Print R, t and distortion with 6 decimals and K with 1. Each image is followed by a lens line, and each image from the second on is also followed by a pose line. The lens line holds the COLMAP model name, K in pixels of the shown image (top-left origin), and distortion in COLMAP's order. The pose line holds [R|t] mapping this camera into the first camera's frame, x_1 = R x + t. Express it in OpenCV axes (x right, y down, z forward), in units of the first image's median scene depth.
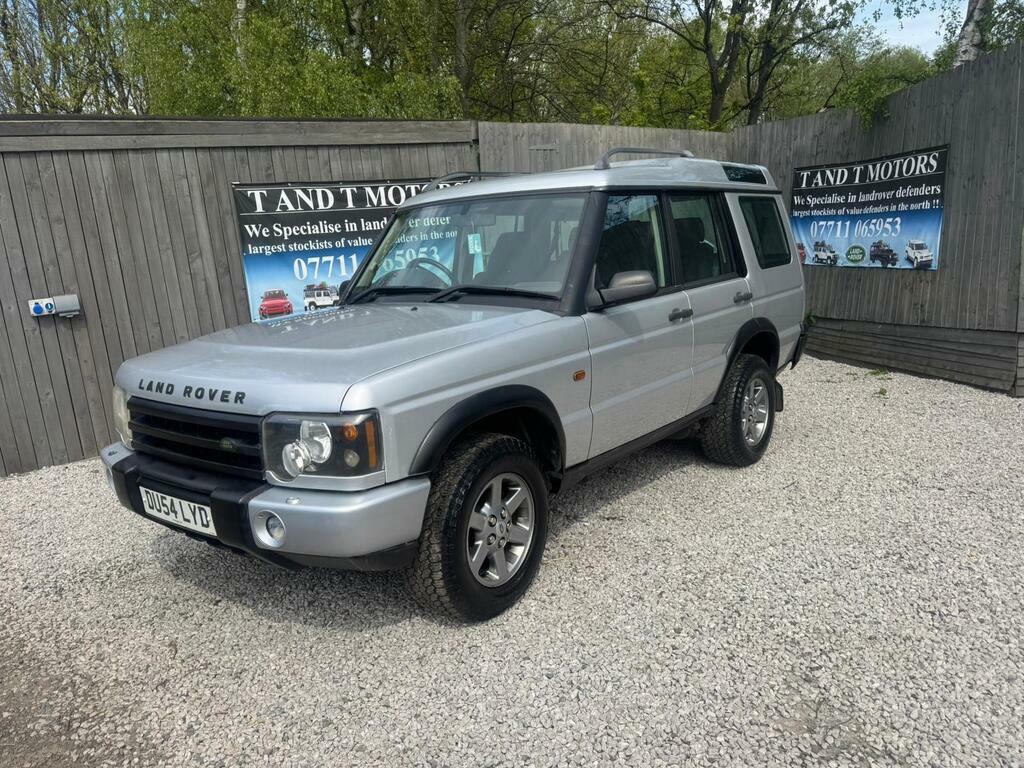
lens RADIAL K [[776.9, 0, 524.1], [0, 776.9, 393.5], [0, 0, 1]] dist [0.031061, -0.041956]
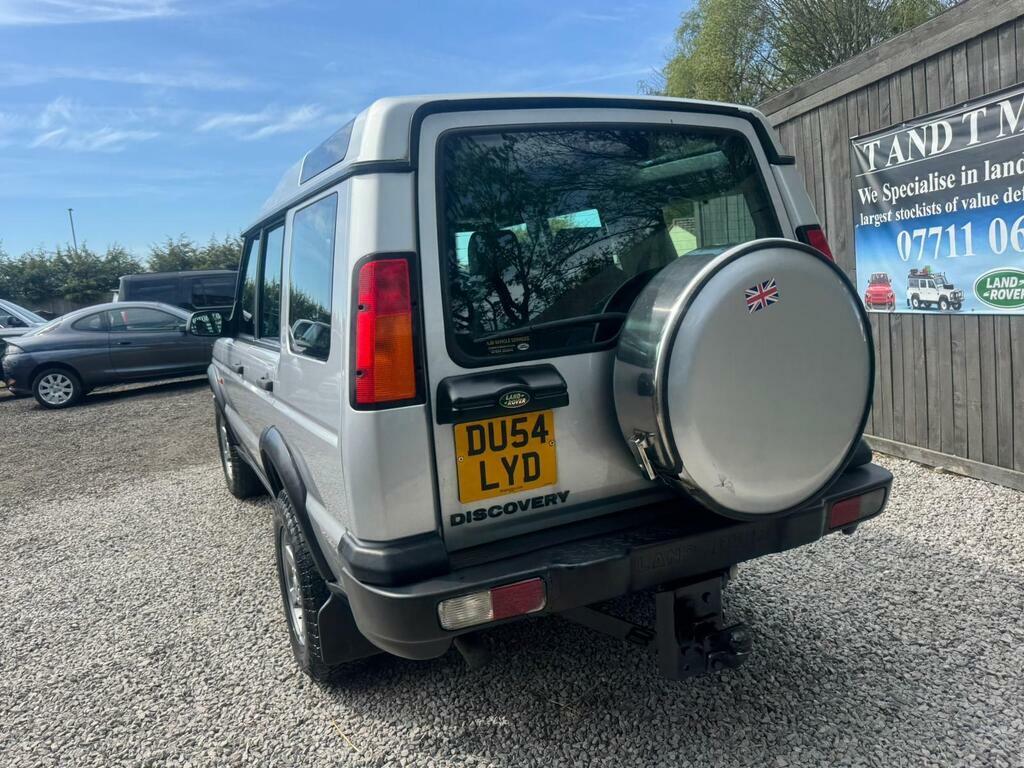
lens RADIAL K [[768.9, 0, 501.2], [0, 768.9, 377.5], [0, 0, 1]] dist [0.025964, -0.027811]
pose [[-0.434246, 0.216352, -0.874427, 0.508534], [-0.067264, 0.960231, 0.270985, -0.212321], [0.898279, 0.176491, -0.402424, 0.986592]]
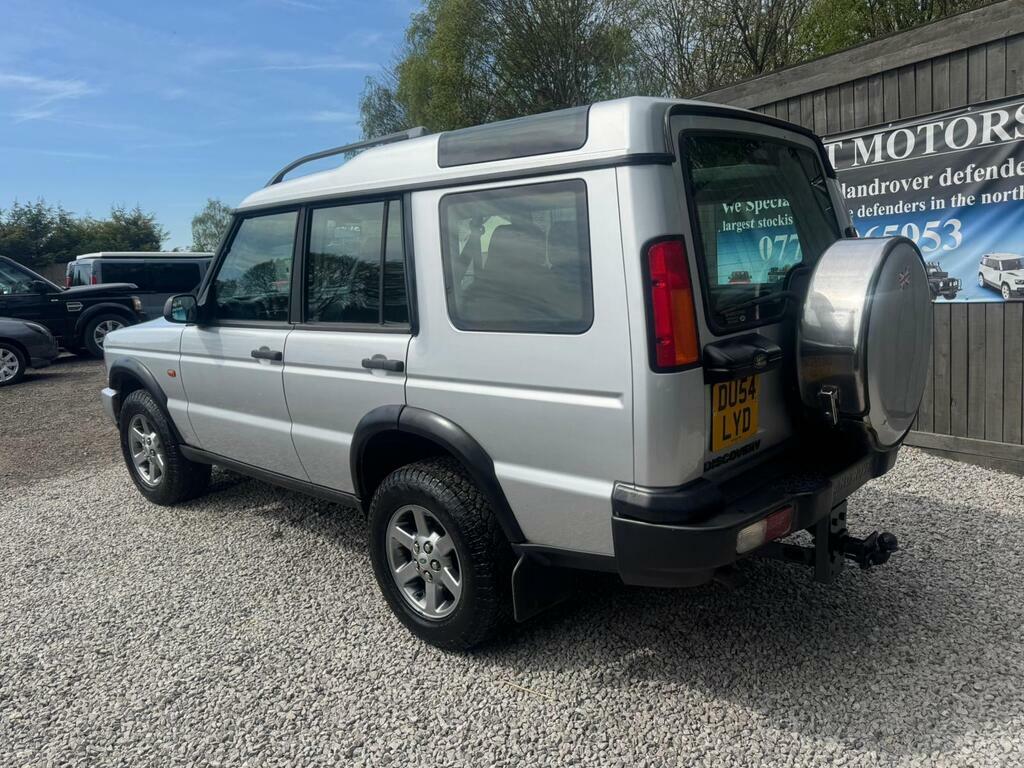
lens RADIAL K [[768.9, 0, 515.7], [0, 768.9, 388.1], [0, 0, 1]] dist [0.025964, -0.027811]
pose [[-0.063750, 0.239559, -0.968787, 0.601021], [-0.136222, 0.959586, 0.246248, -0.185882], [0.988625, 0.147669, -0.028540, 0.782139]]
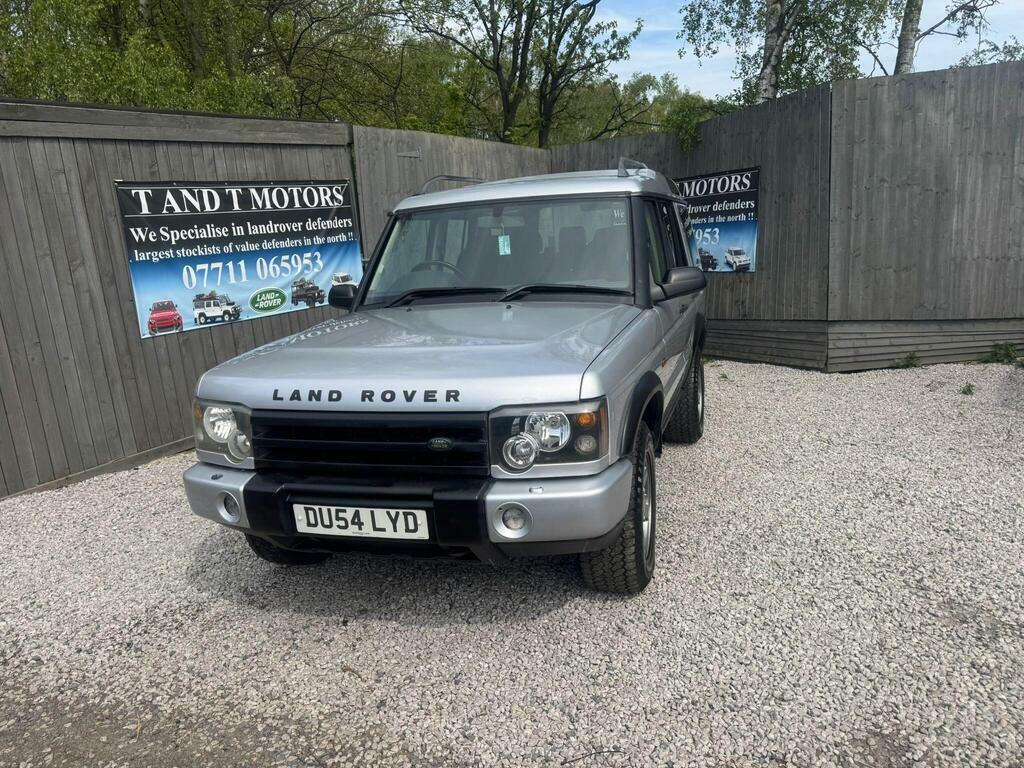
lens RADIAL K [[776.9, 0, 529.4], [0, 776.9, 389.3], [0, 0, 1]] dist [0.031061, -0.041956]
pose [[0.932989, -0.064746, 0.354033, -0.251001], [0.071409, 0.997430, -0.005774, 0.003872], [-0.352749, 0.030669, 0.935215, 0.017241]]
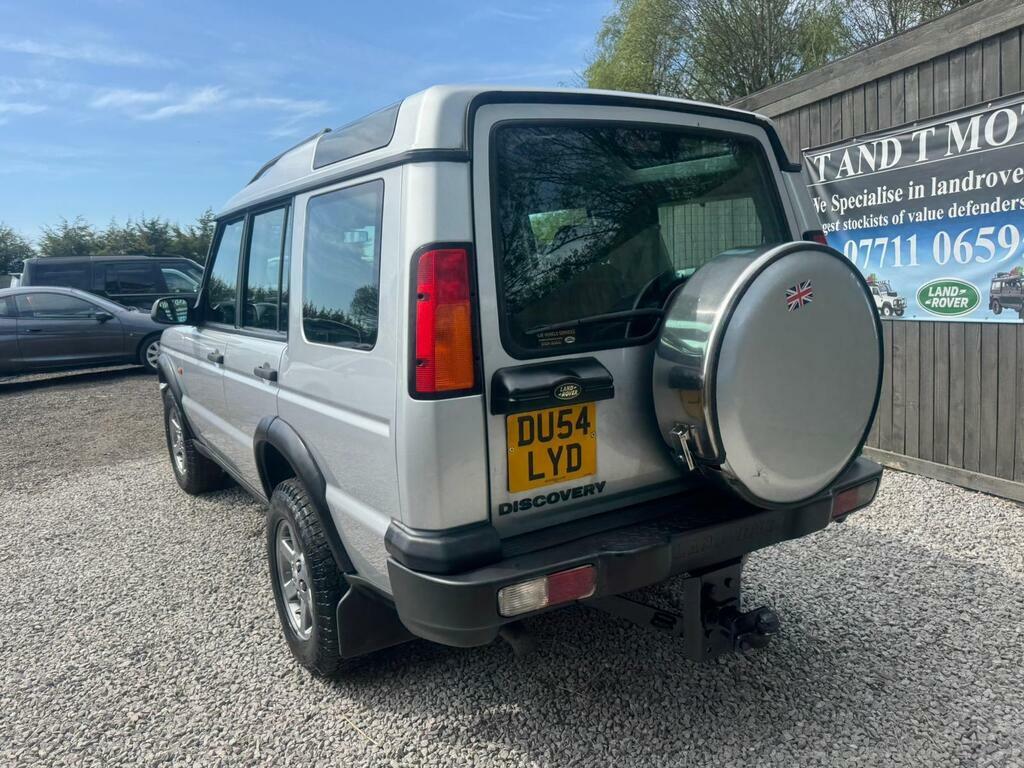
lens RADIAL K [[768.9, 0, 505.3], [0, 768.9, 391.8], [0, 0, 1]] dist [0.025964, -0.027811]
pose [[-0.328499, 0.229525, -0.916191, 0.531648], [-0.114902, 0.953107, 0.279971, -0.205689], [0.937489, 0.197243, -0.286722, 0.939002]]
